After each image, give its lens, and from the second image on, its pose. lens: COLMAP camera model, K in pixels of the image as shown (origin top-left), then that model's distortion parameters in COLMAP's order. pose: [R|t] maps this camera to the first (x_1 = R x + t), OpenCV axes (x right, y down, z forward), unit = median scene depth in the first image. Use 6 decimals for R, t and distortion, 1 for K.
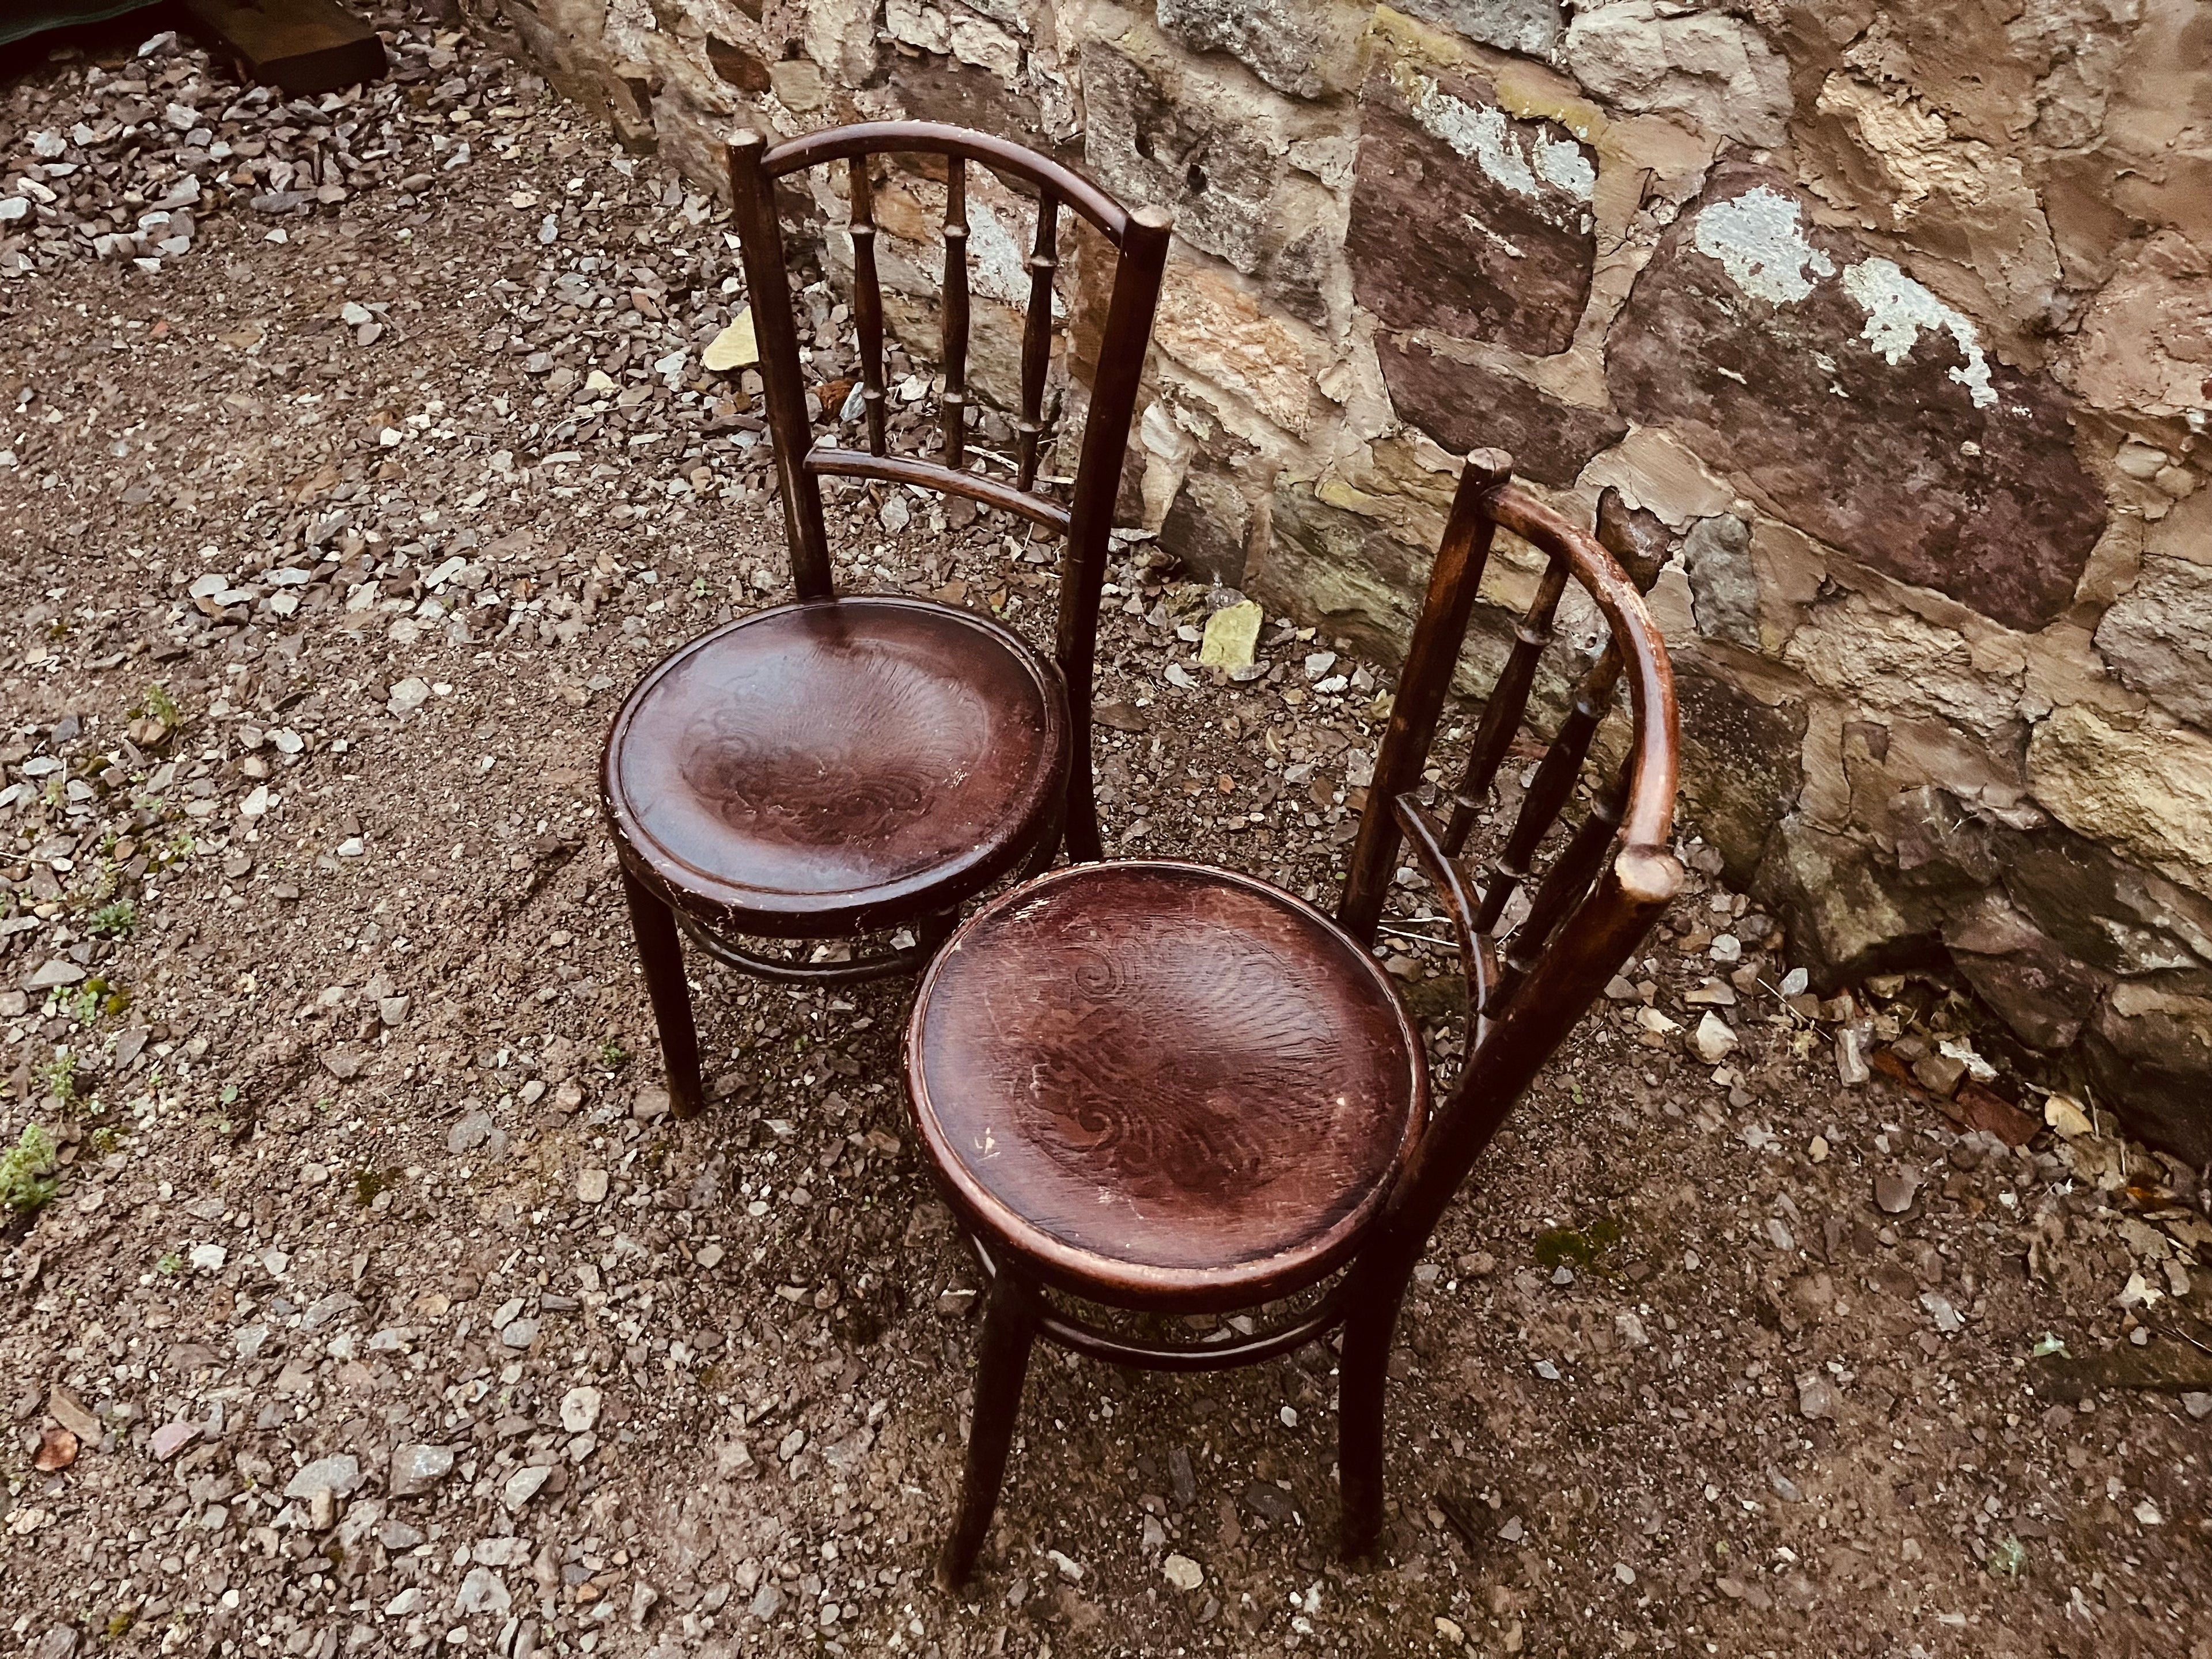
lens RADIAL K [[1680.8, 0, 1078.8], [0, 1680.8, 832.6], [0, 0, 1]] dist [0.063065, -0.093657]
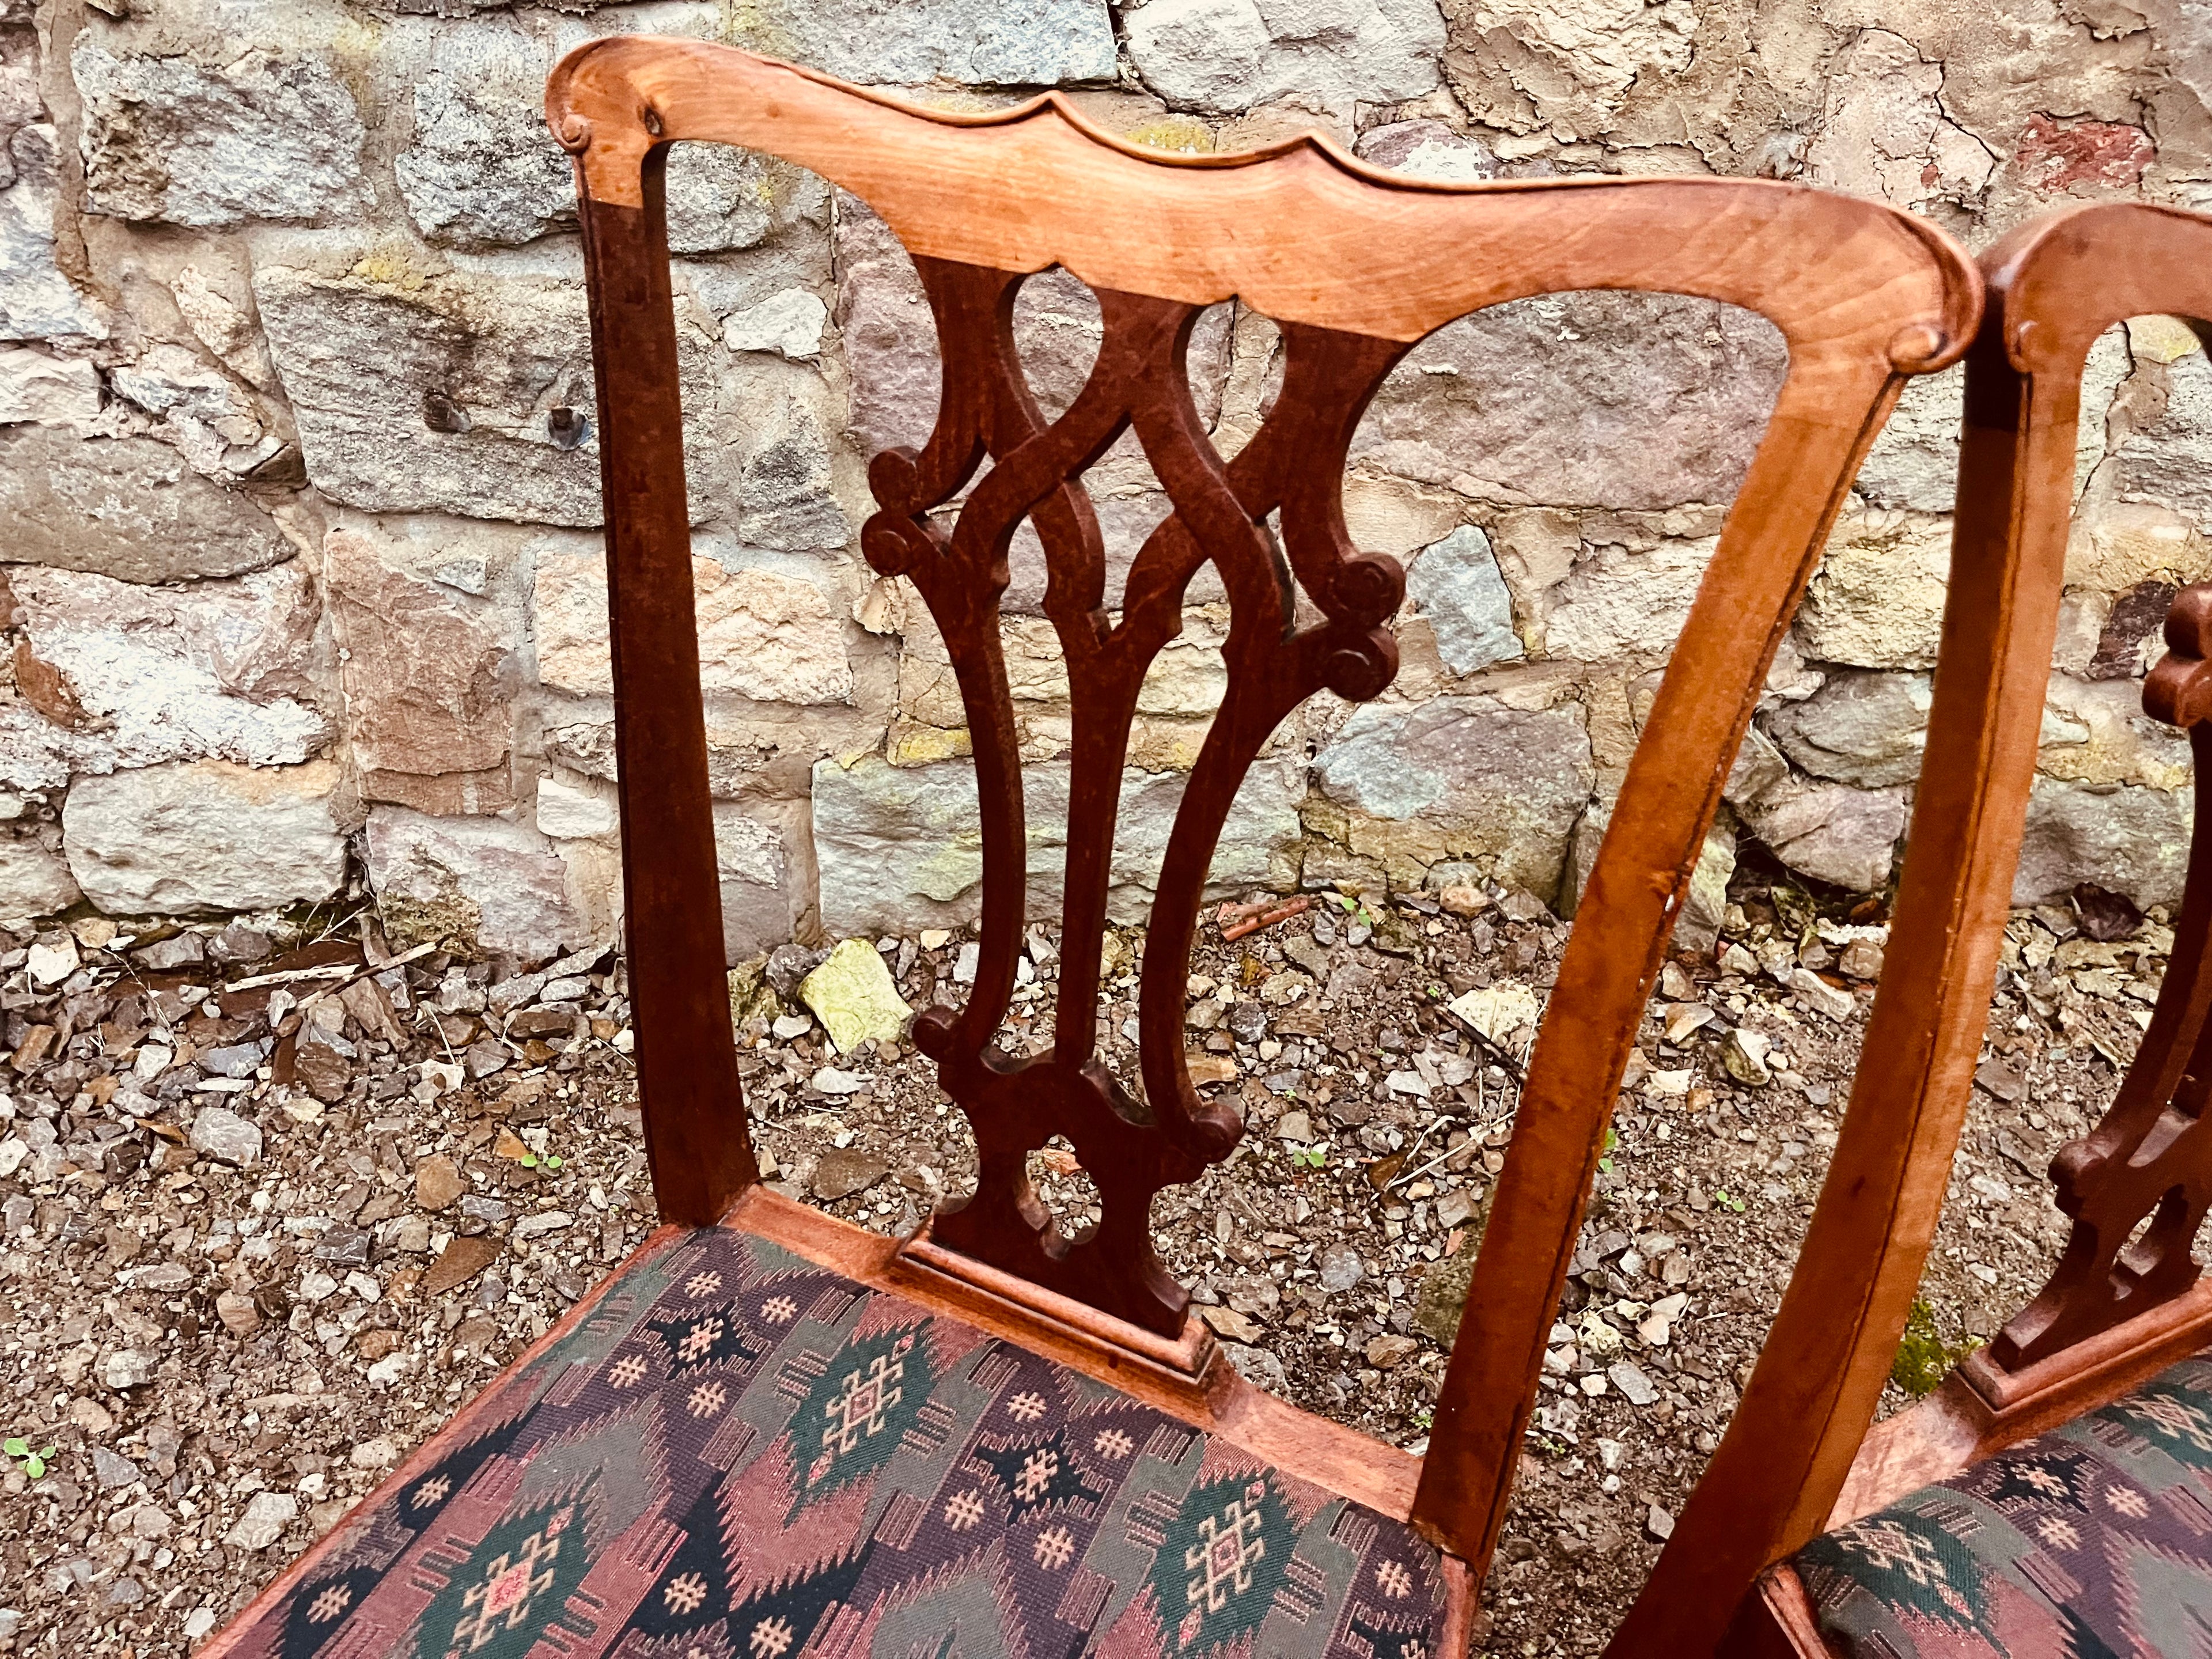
lens RADIAL K [[1680.8, 0, 1097.3], [0, 1680.8, 825.3], [0, 0, 1]] dist [0.063065, -0.093657]
pose [[0.640921, -0.451973, 0.620436, -0.309493], [0.542553, 0.838510, 0.050368, -0.193772], [-0.543007, 0.304338, 0.782638, 0.456991]]
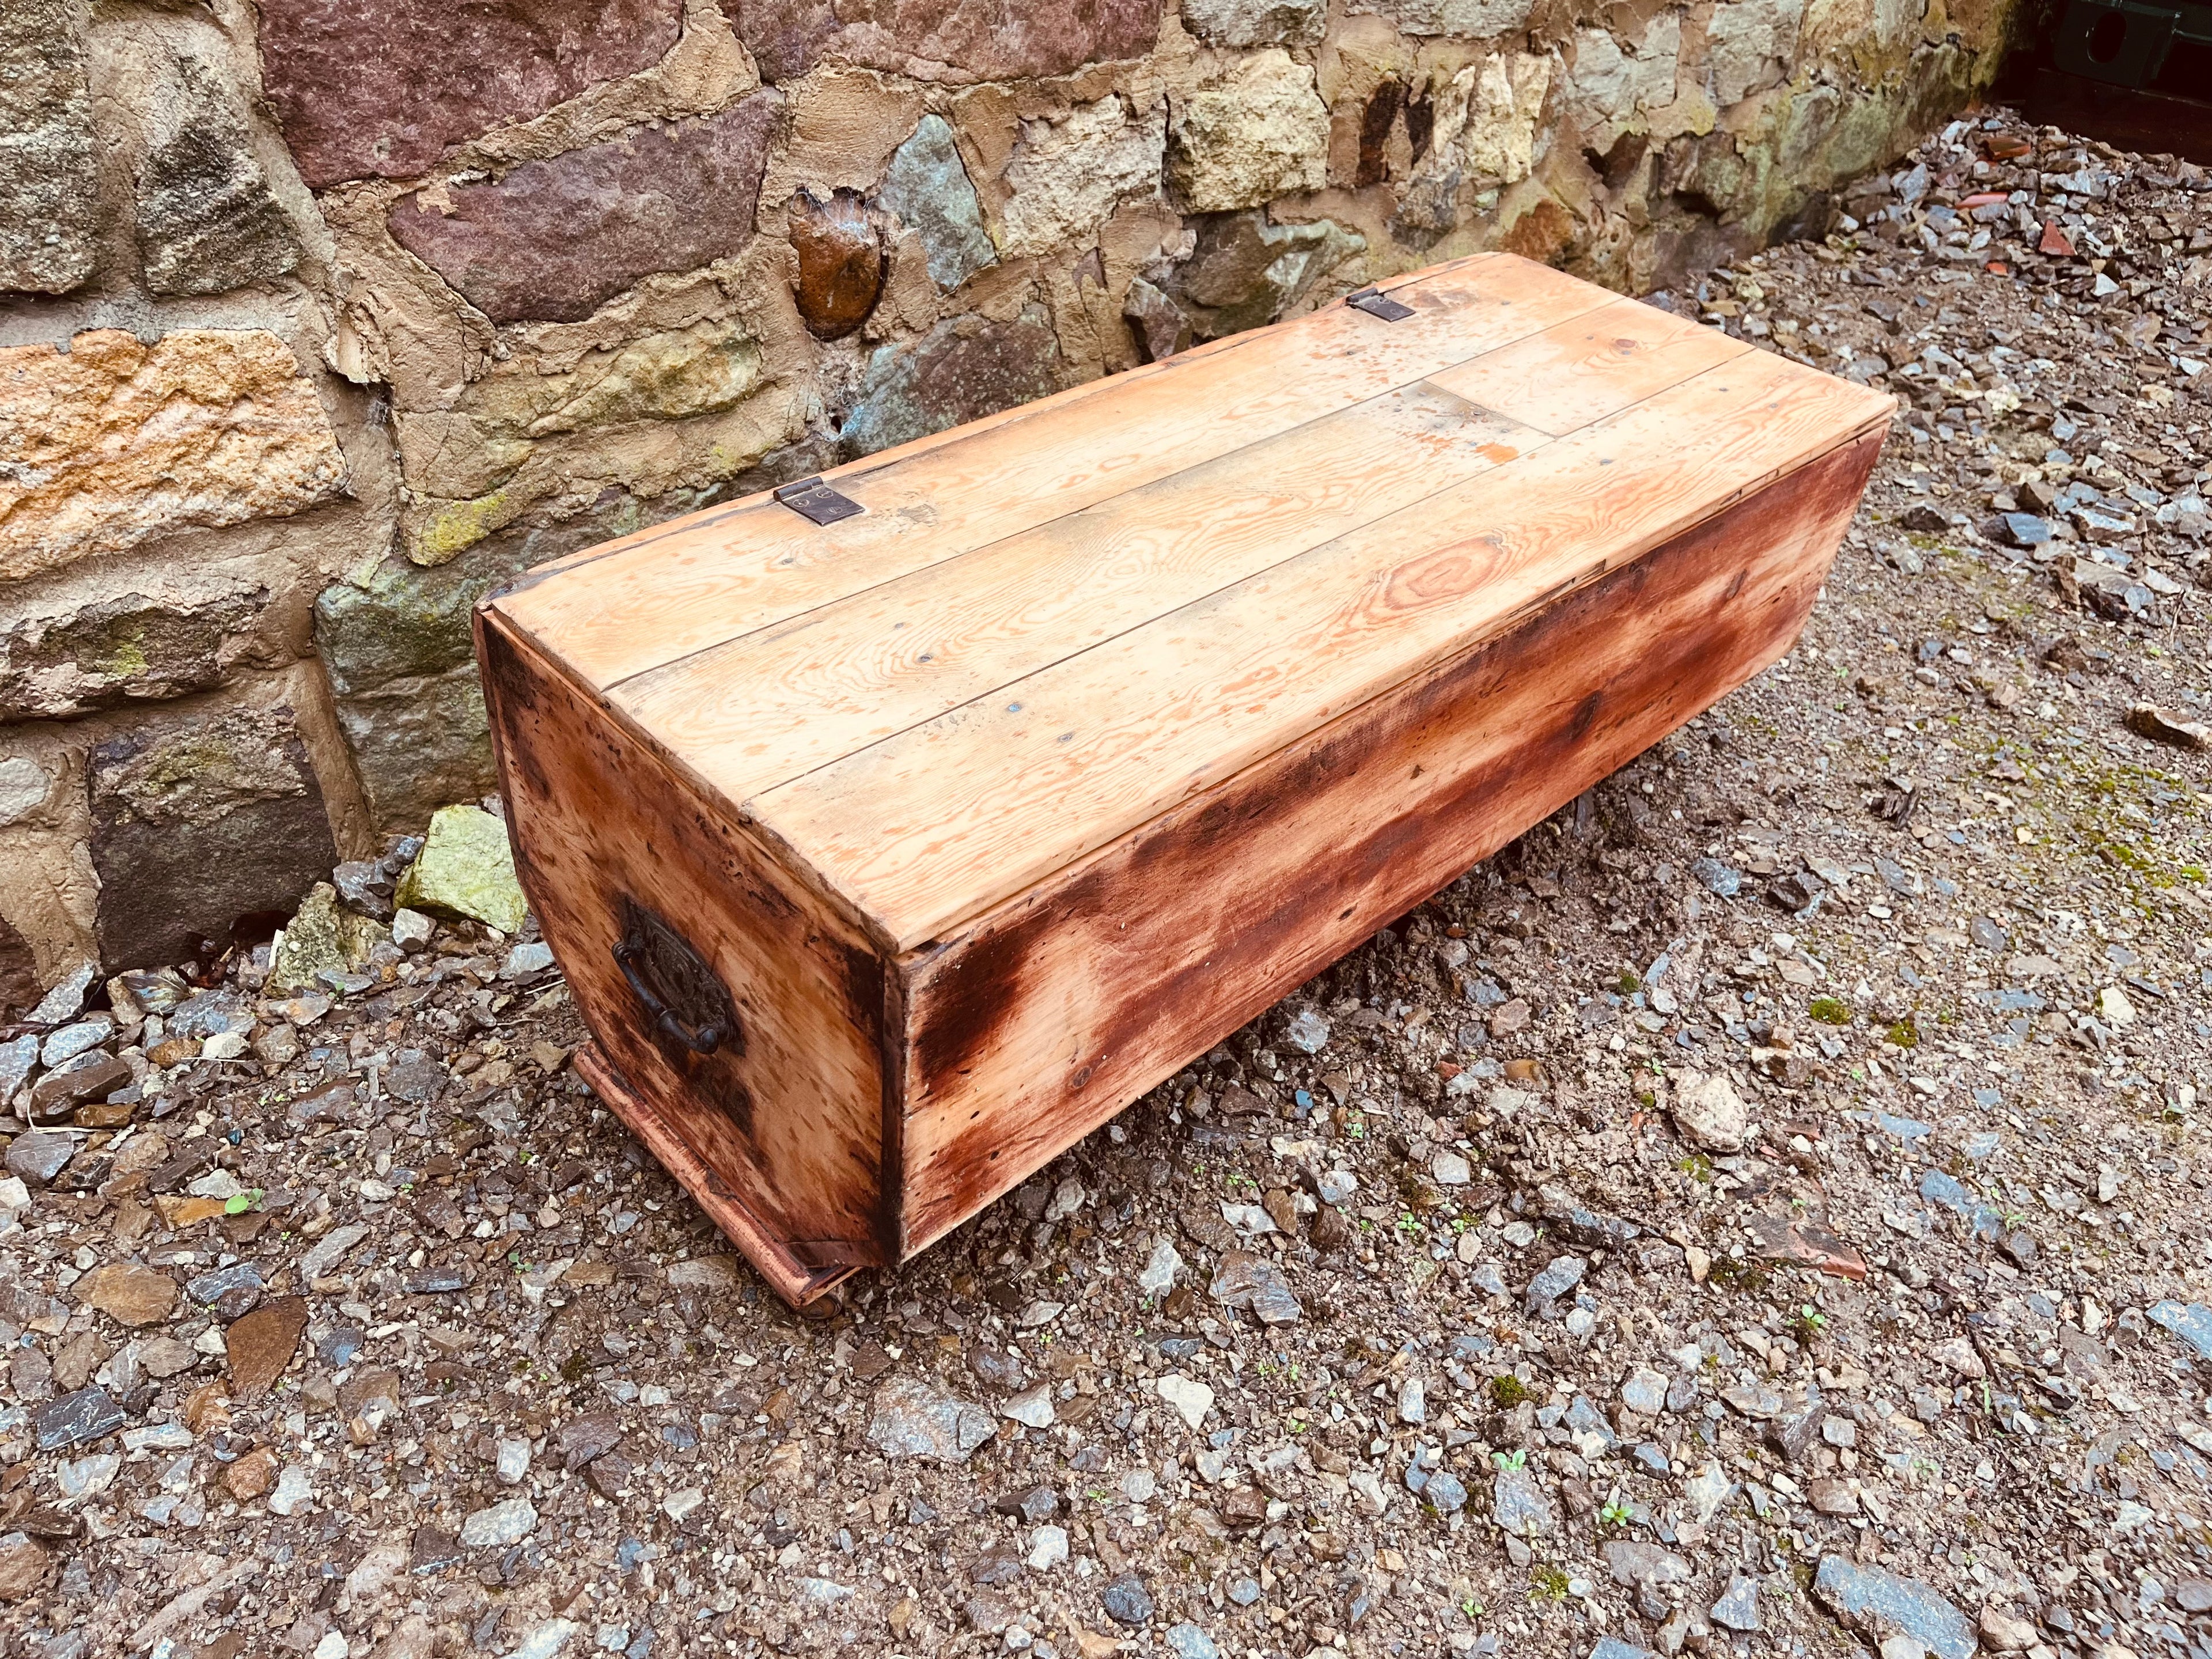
lens RADIAL K [[1680.8, 0, 1118.9], [0, 1680.8, 824.3], [0, 0, 1]] dist [0.063065, -0.093657]
pose [[-0.036313, -0.606636, 0.794150, -0.438620], [0.697333, 0.553843, 0.454956, -0.288345], [-0.715827, 0.570307, 0.402916, 0.759698]]
